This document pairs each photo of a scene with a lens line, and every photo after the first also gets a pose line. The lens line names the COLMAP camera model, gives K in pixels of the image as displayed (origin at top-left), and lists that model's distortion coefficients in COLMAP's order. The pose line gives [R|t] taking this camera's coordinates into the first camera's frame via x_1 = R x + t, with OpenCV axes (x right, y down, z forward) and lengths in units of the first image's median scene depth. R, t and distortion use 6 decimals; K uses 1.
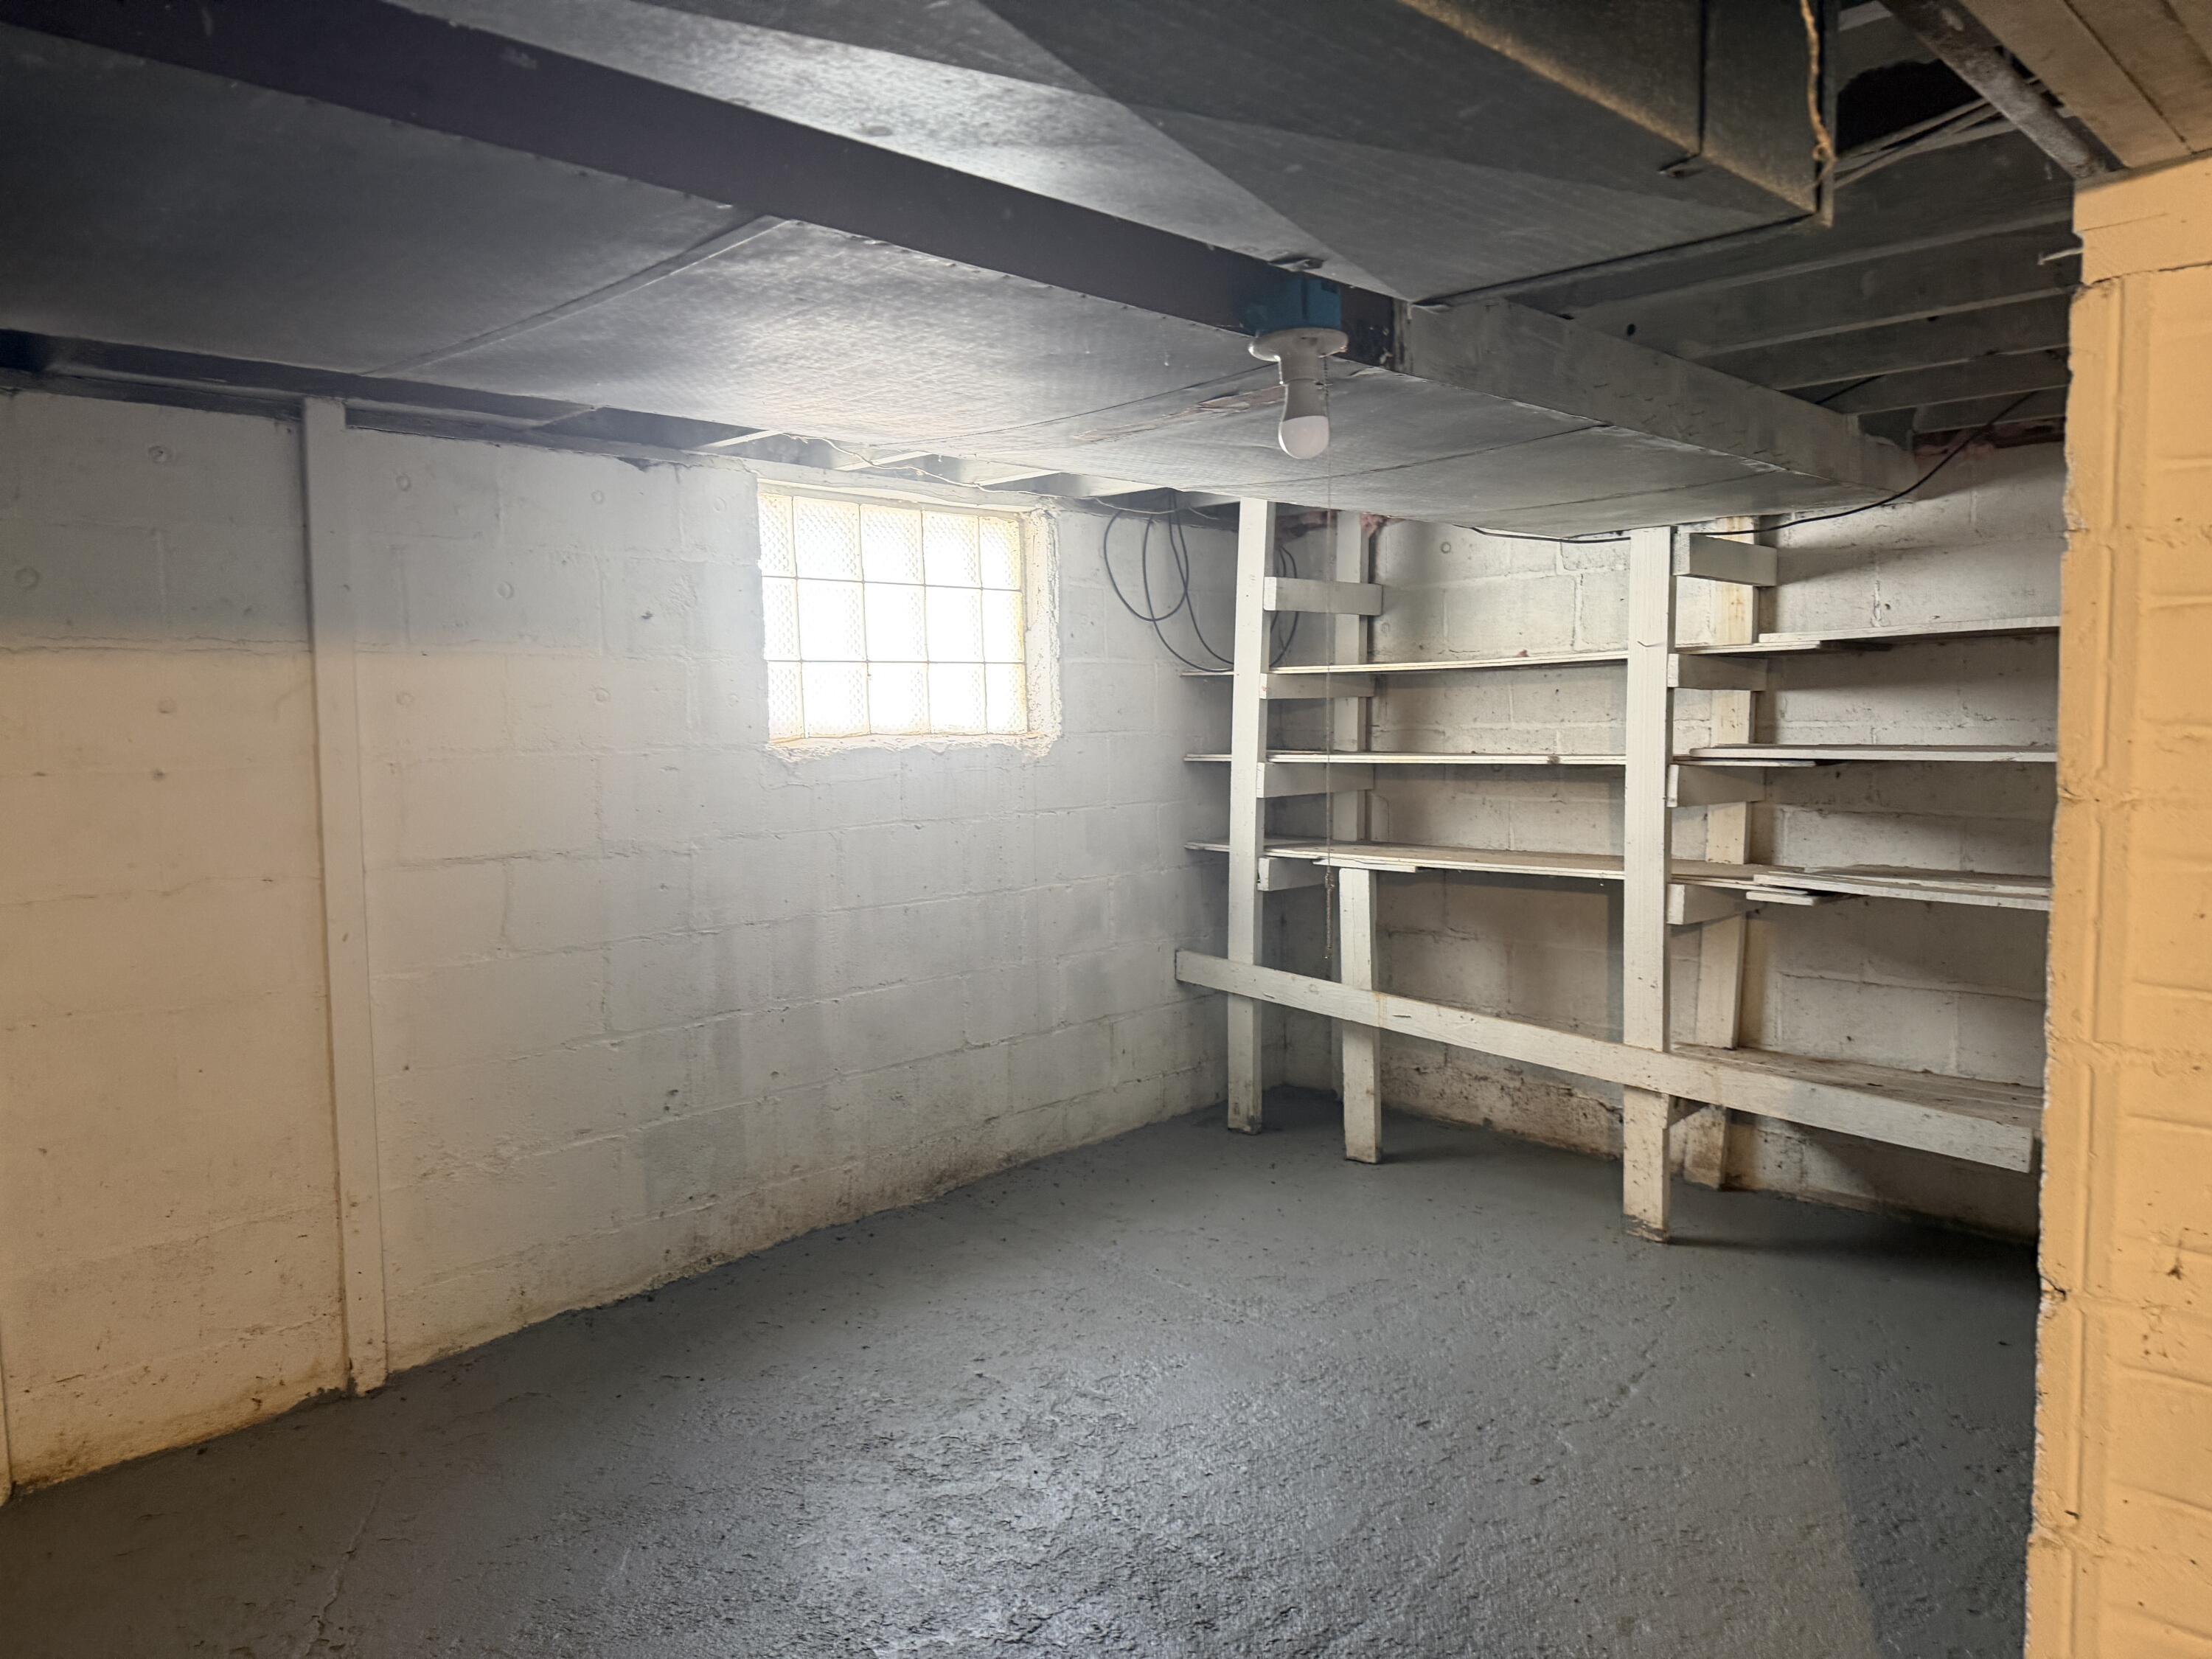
lens RADIAL K [[1538.9, 0, 1106.6], [0, 1538.9, 825.1], [0, 0, 1]] dist [0.131214, -0.239605]
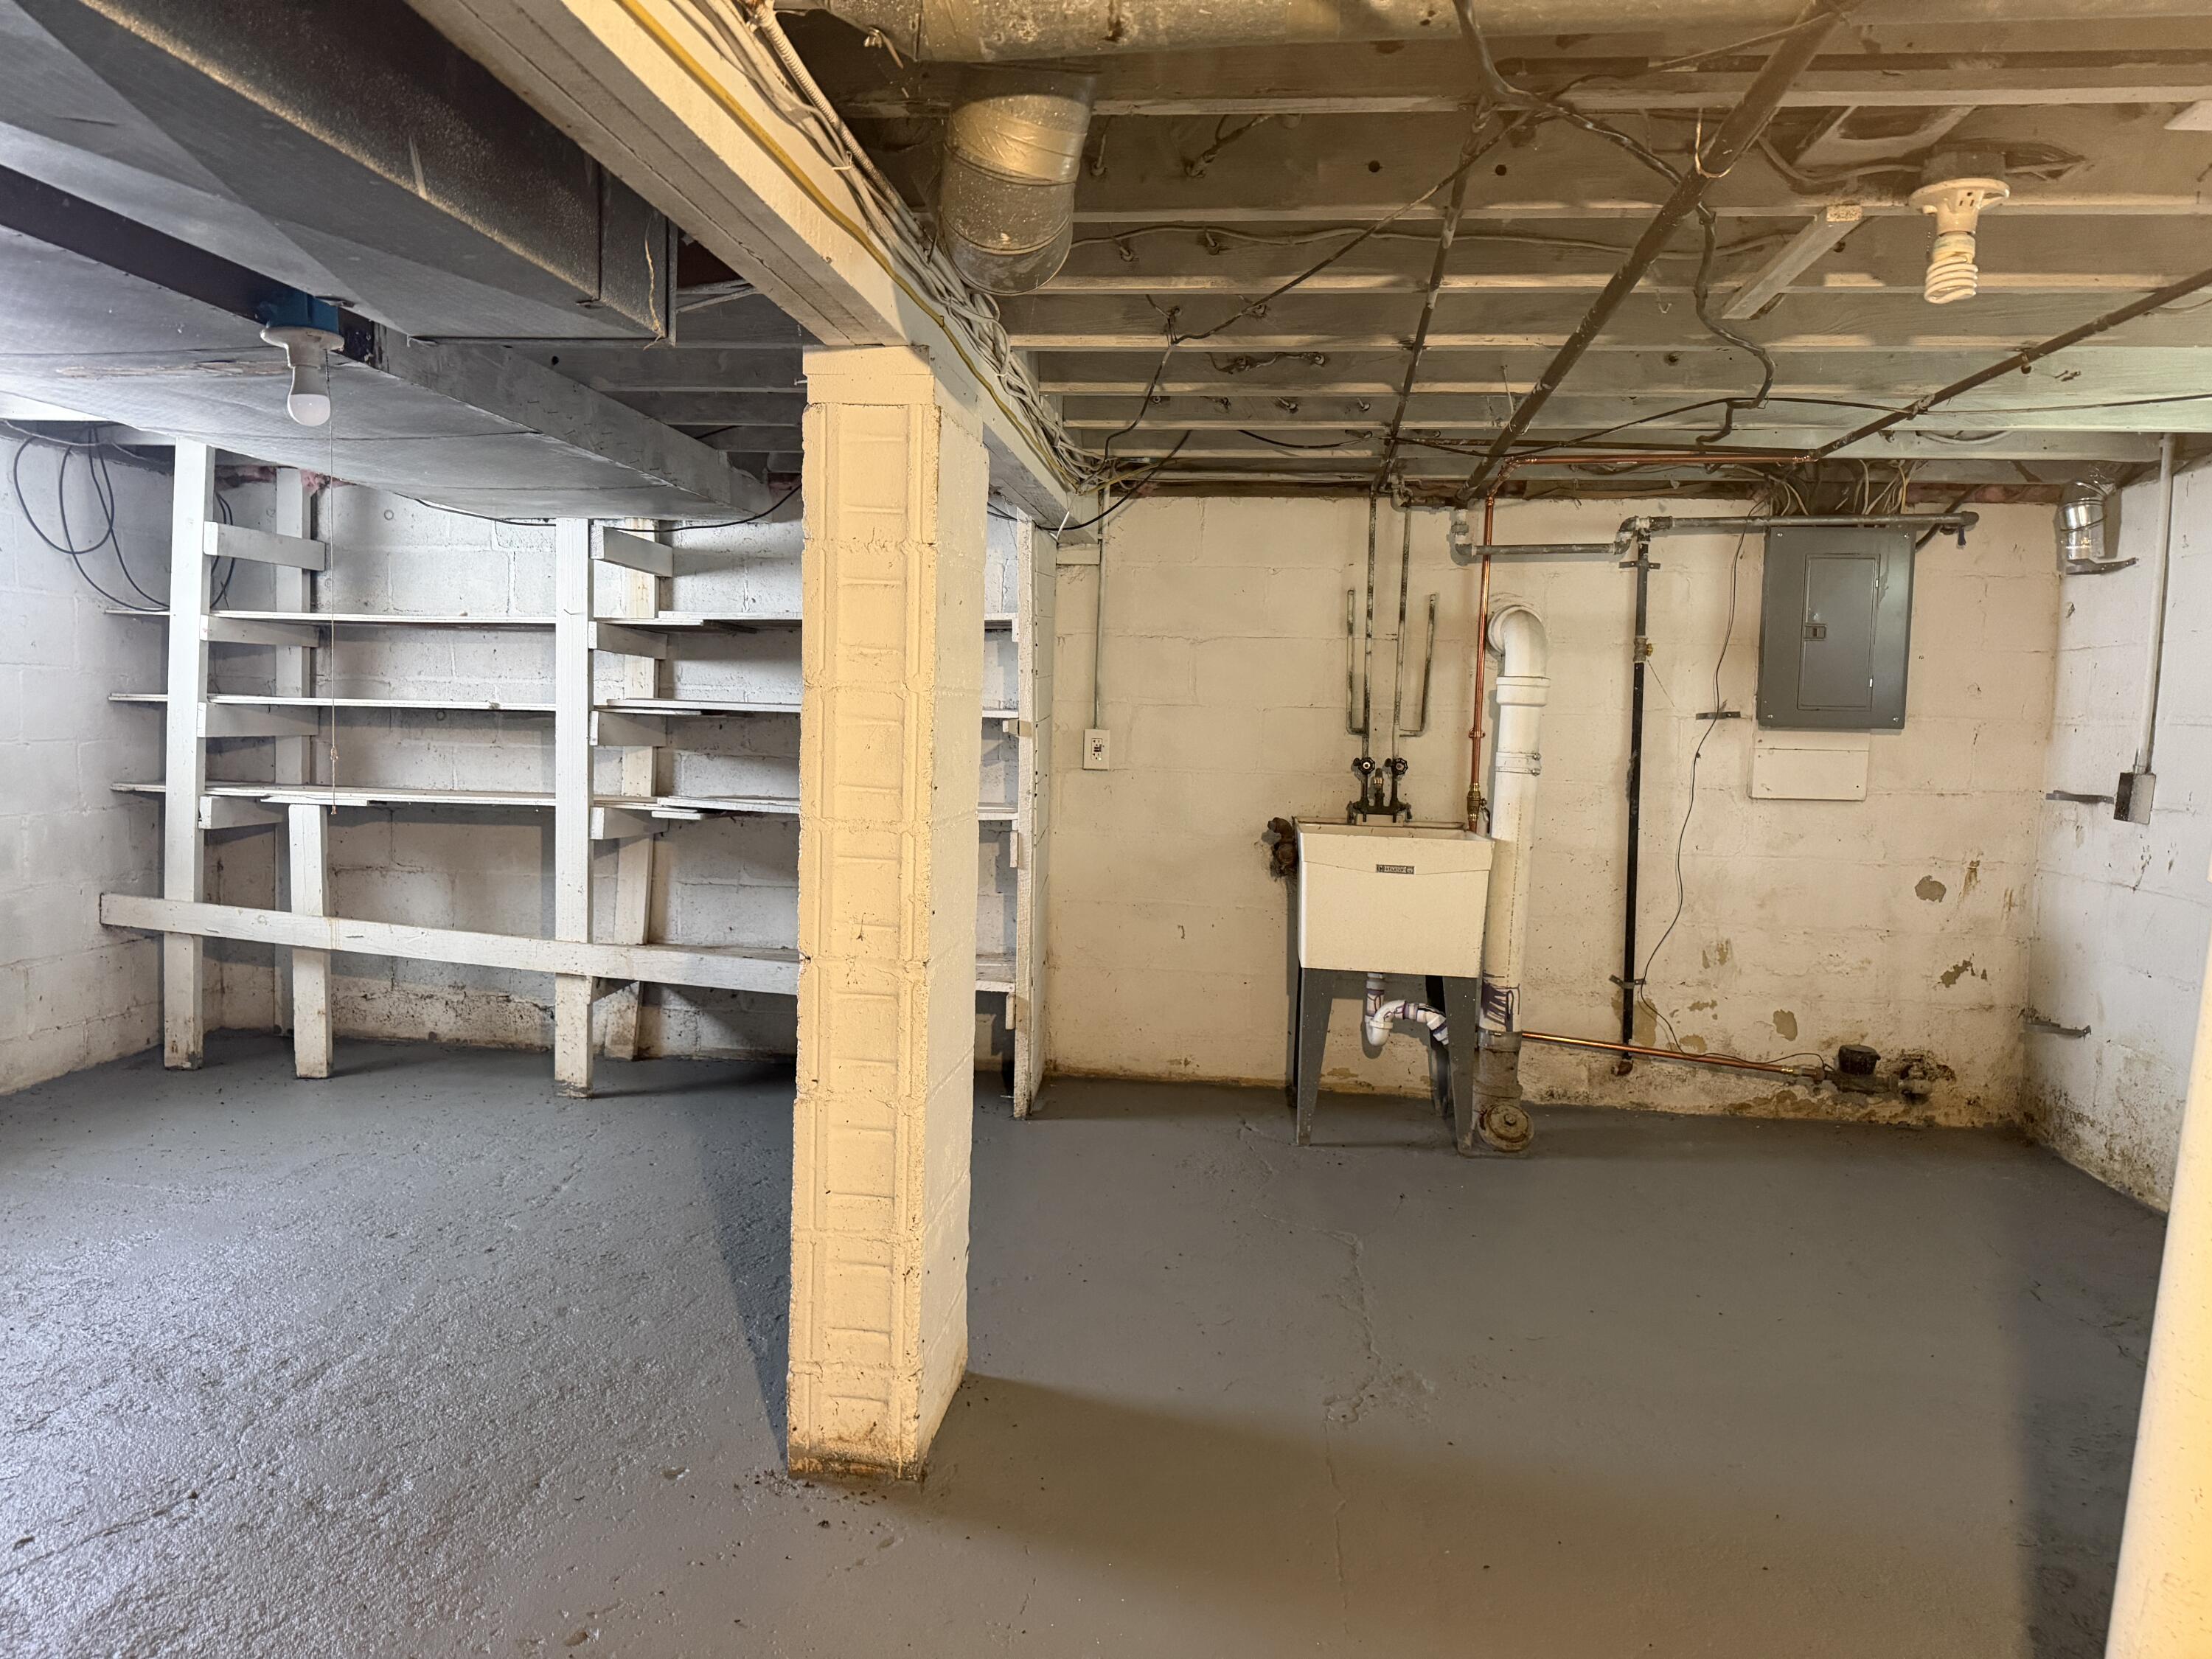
lens RADIAL K [[1541.7, 0, 1092.0], [0, 1541.7, 833.9], [0, 0, 1]] dist [0.047595, -0.074325]
pose [[0.791479, -0.010352, 0.611109, -0.070534], [0.005203, 0.999934, 0.010201, 0.044053], [-0.611174, -0.004894, 0.791481, -0.199594]]
